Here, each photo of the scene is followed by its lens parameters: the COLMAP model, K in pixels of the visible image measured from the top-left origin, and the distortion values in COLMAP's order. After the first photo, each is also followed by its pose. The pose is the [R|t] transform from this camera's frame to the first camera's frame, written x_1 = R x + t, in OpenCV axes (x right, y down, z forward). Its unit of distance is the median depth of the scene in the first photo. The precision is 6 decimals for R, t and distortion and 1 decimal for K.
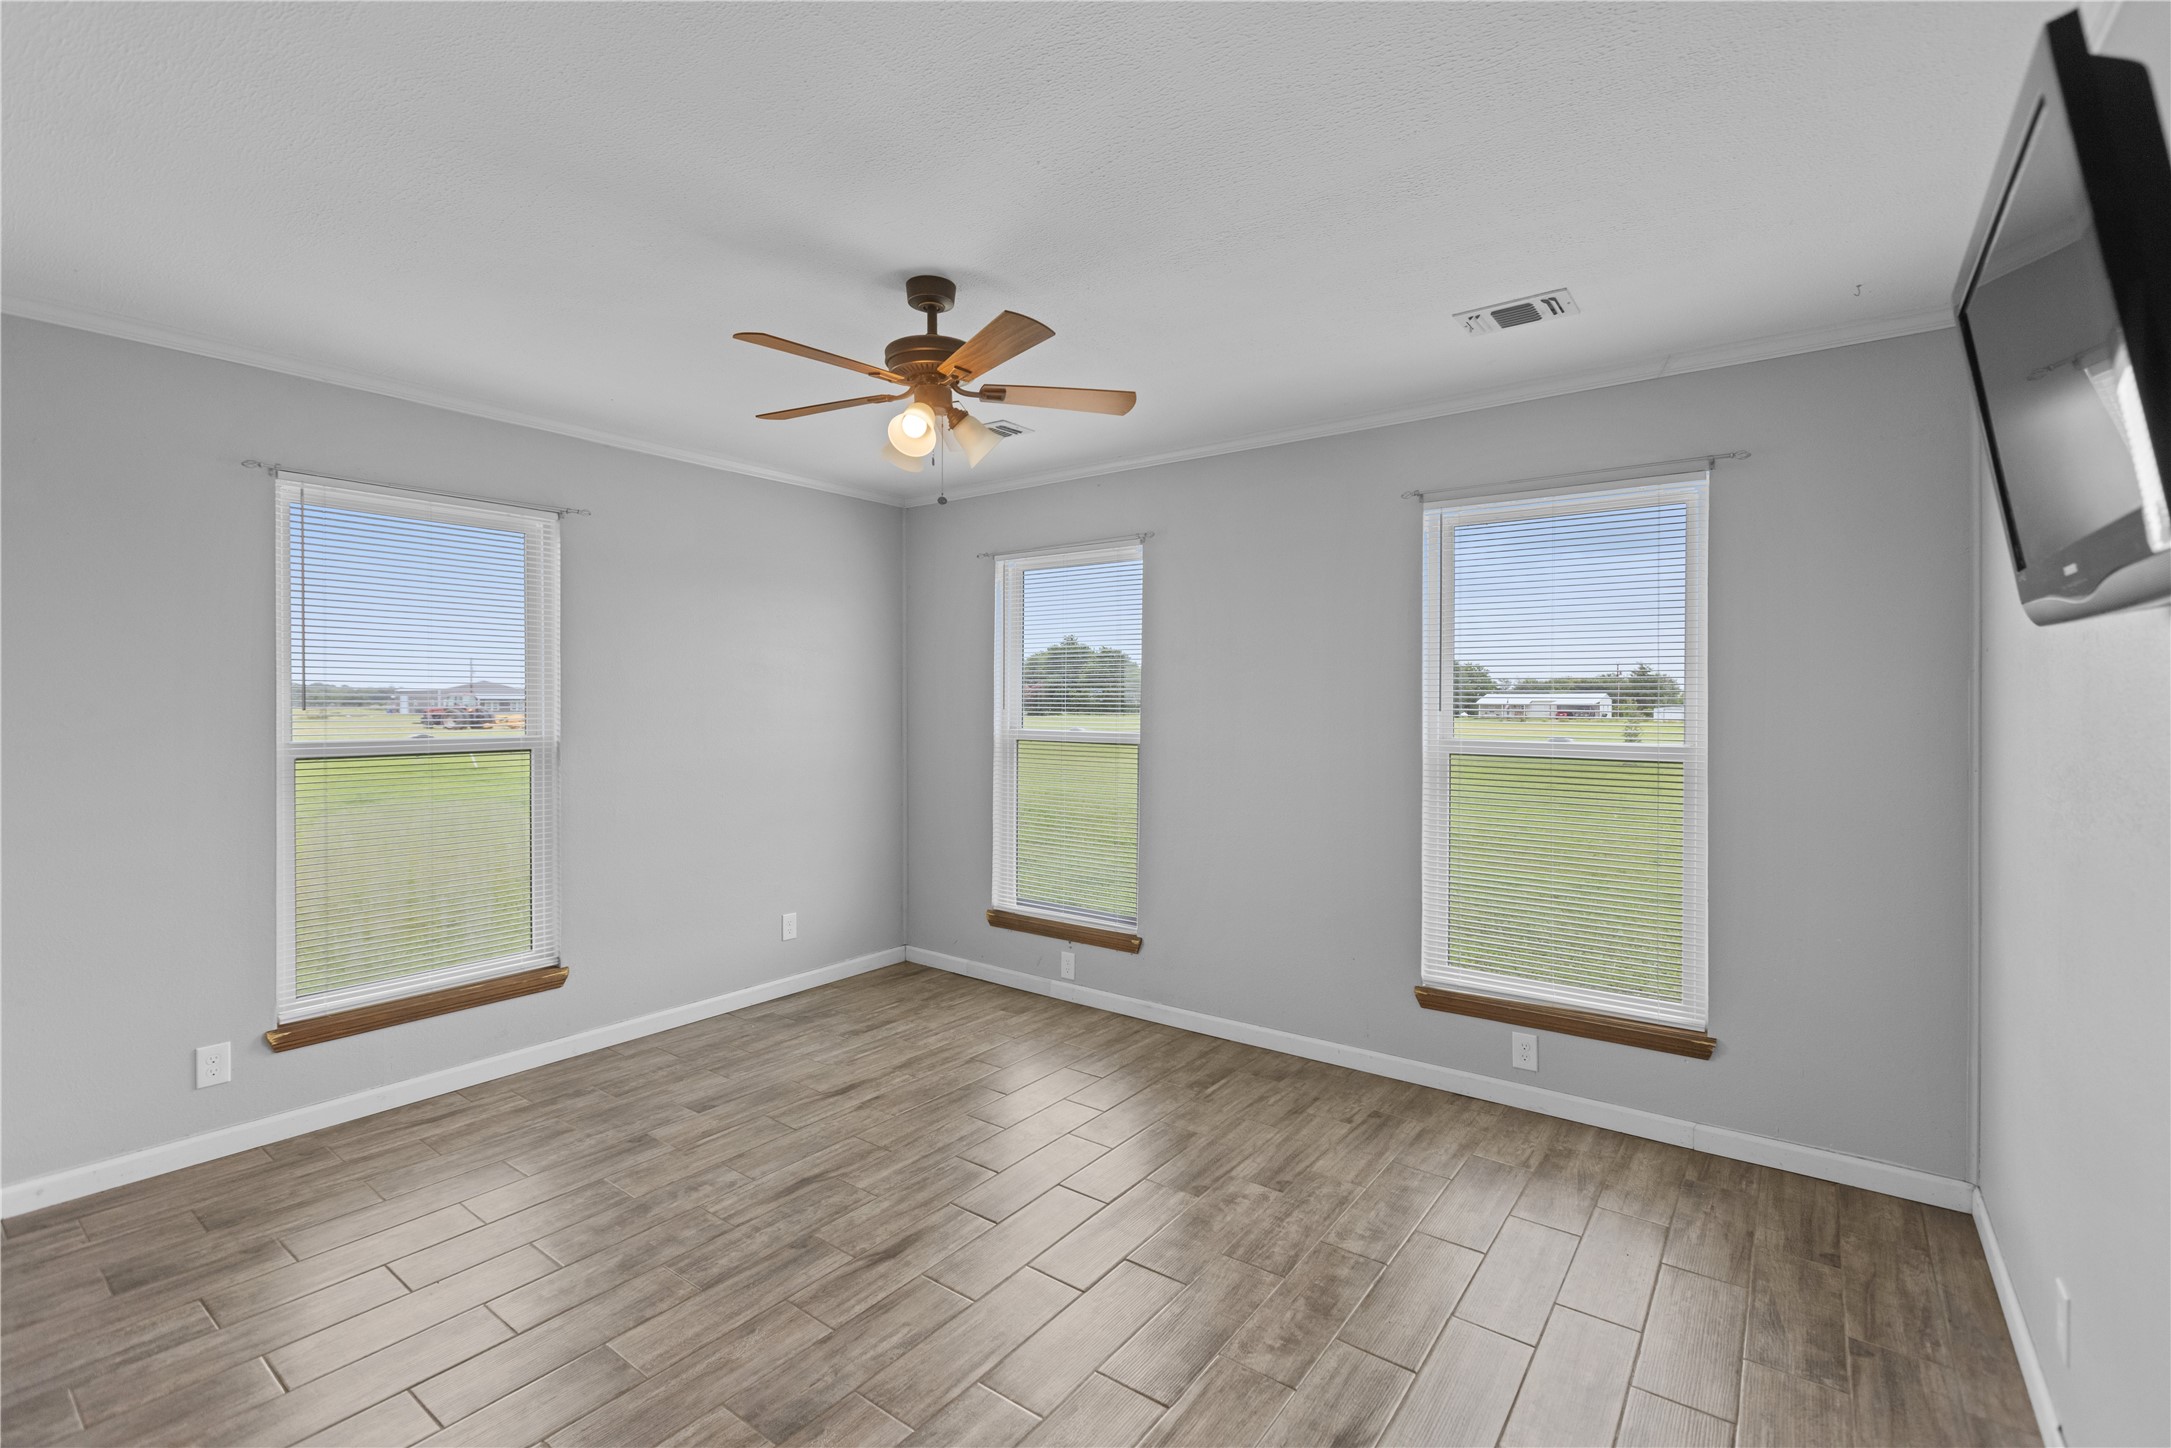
lens RADIAL K [[965.5, 0, 1083.4], [0, 965.5, 701.4], [0, 0, 1]] dist [0.000945, 0.000249]
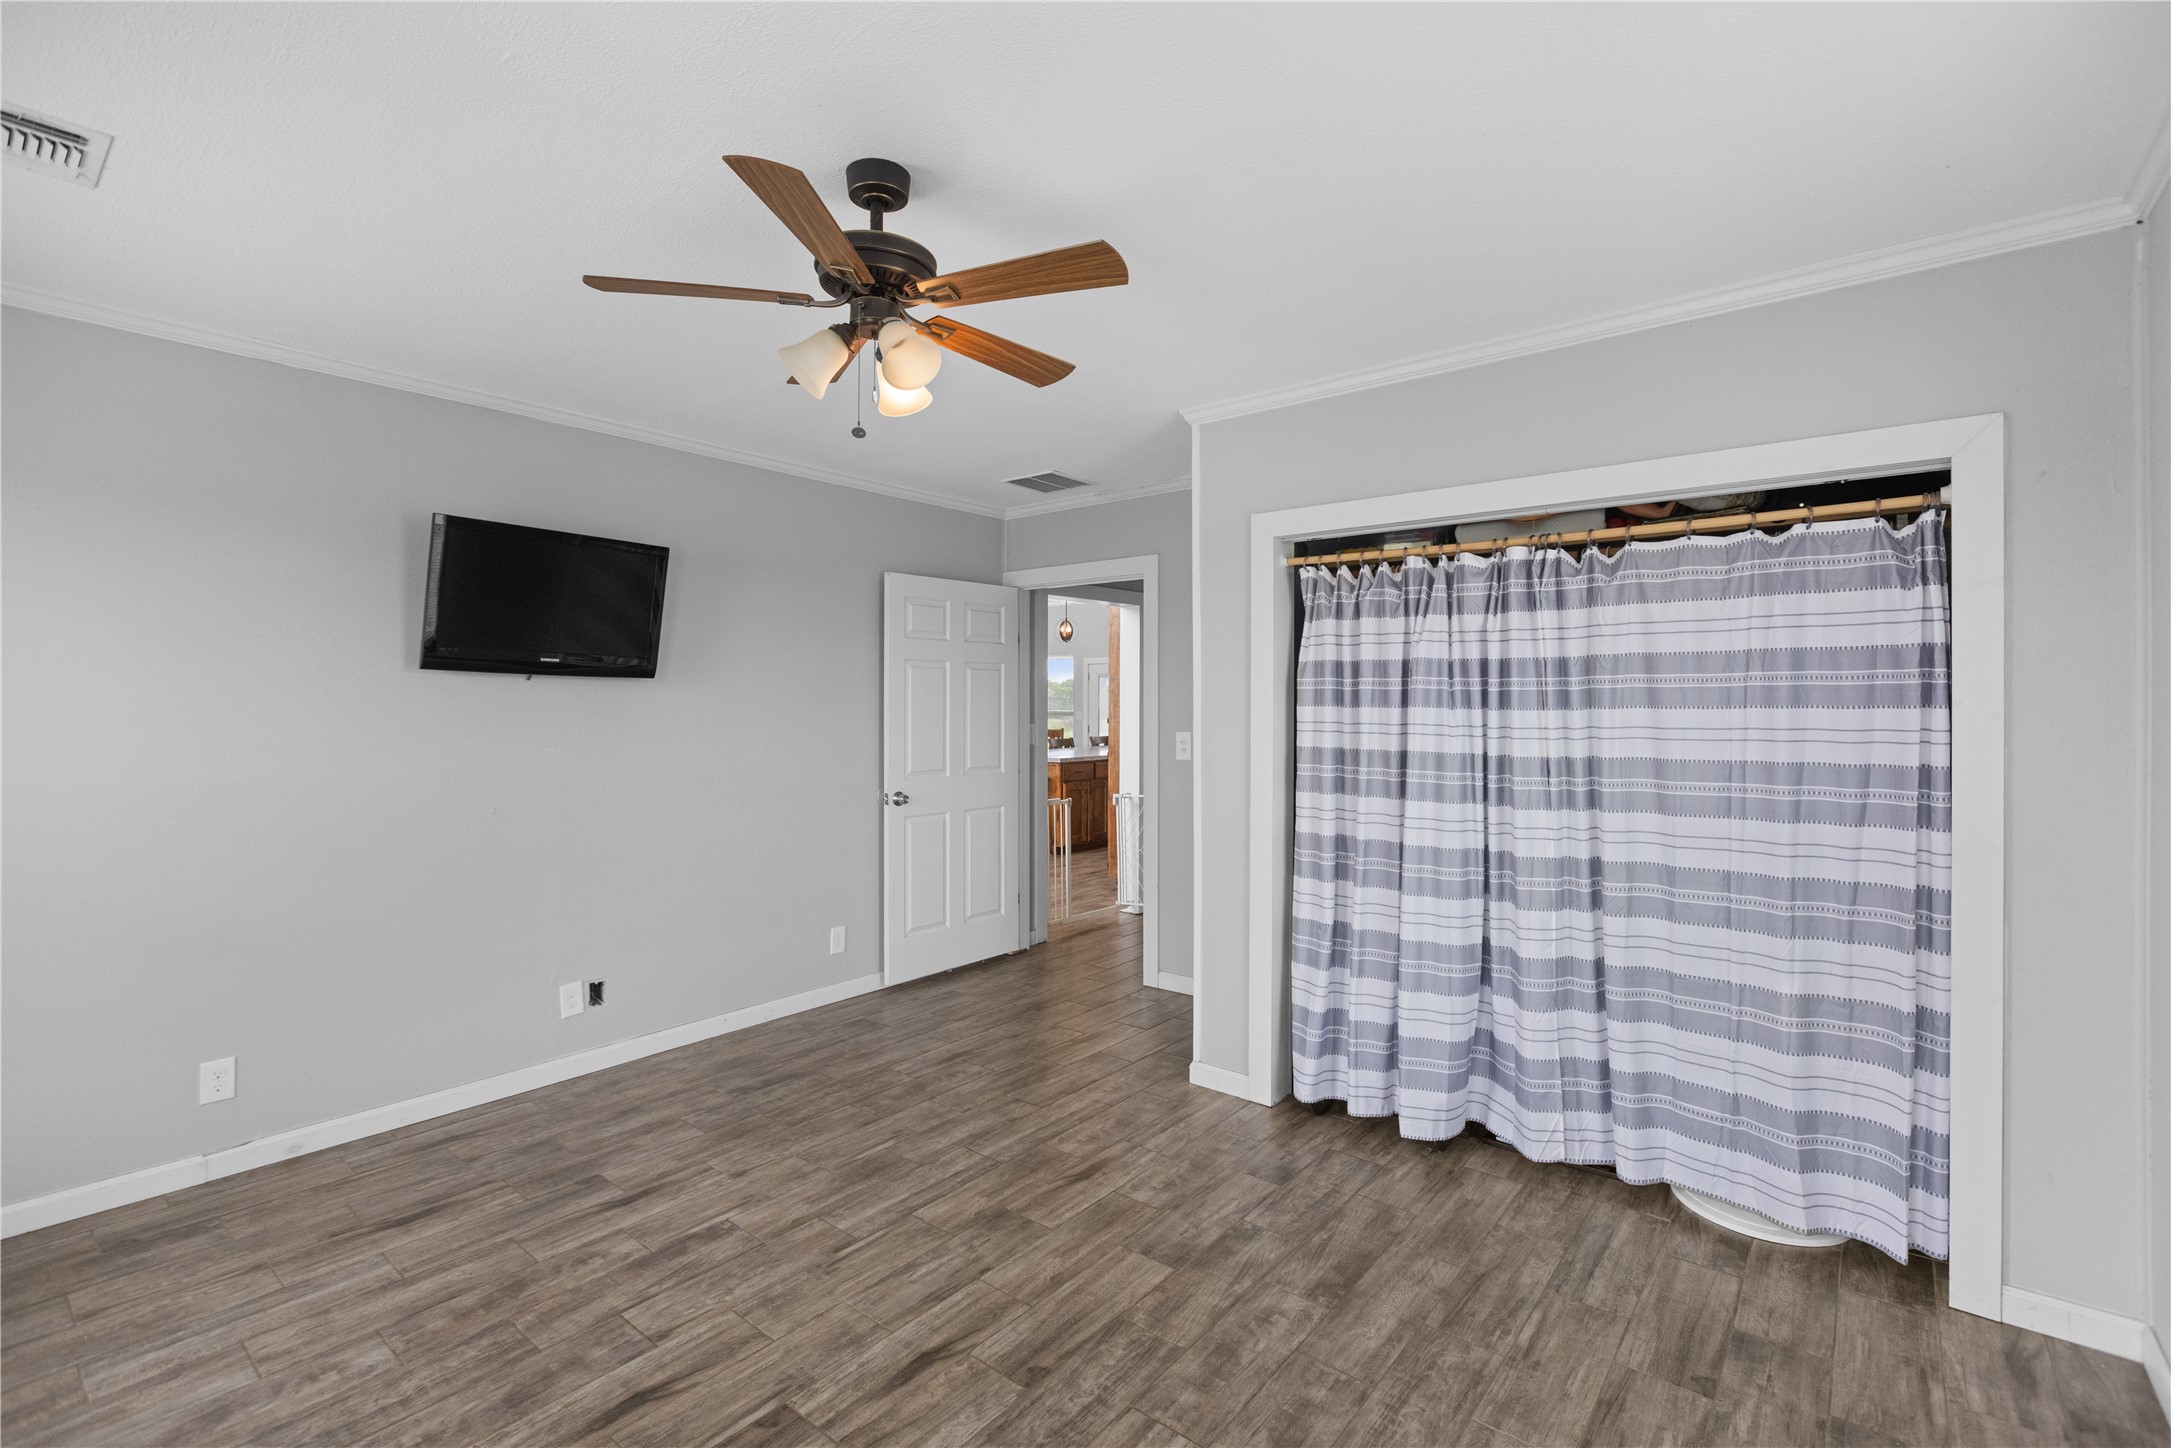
lens RADIAL K [[965.5, 0, 1083.4], [0, 965.5, 701.4], [0, 0, 1]] dist [0.000945, 0.000249]
pose [[-0.999066, -0.004107, 0.043013, -0.382490], [-0.004039, 0.999990, 0.001655, -0.005127], [-0.043019, 0.001480, -0.999073, 1.896085]]
